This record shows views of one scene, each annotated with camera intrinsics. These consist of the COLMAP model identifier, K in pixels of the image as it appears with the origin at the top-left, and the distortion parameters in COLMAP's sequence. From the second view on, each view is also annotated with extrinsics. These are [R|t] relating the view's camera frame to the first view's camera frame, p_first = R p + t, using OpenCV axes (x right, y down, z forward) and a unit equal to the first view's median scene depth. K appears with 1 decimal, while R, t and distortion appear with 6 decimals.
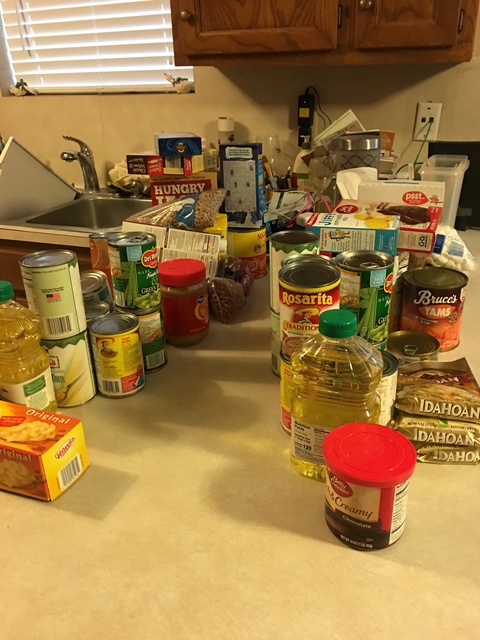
lens RADIAL K [[550.5, 0, 240.0], [0, 550.5, 320.0], [0, 0, 1]] dist [0.076135, -0.119565]
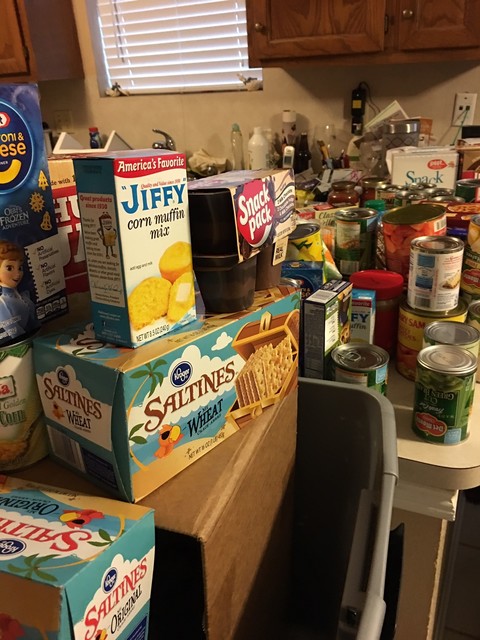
lens RADIAL K [[550.5, 0, 240.0], [0, 550.5, 320.0], [0, 0, 1]] dist [0.076135, -0.119565]
pose [[0.995259, 0.013119, -0.096374, -0.011046], [-0.012602, 0.999903, 0.005965, 0.080769], [0.096443, -0.004722, 0.995327, -0.201447]]
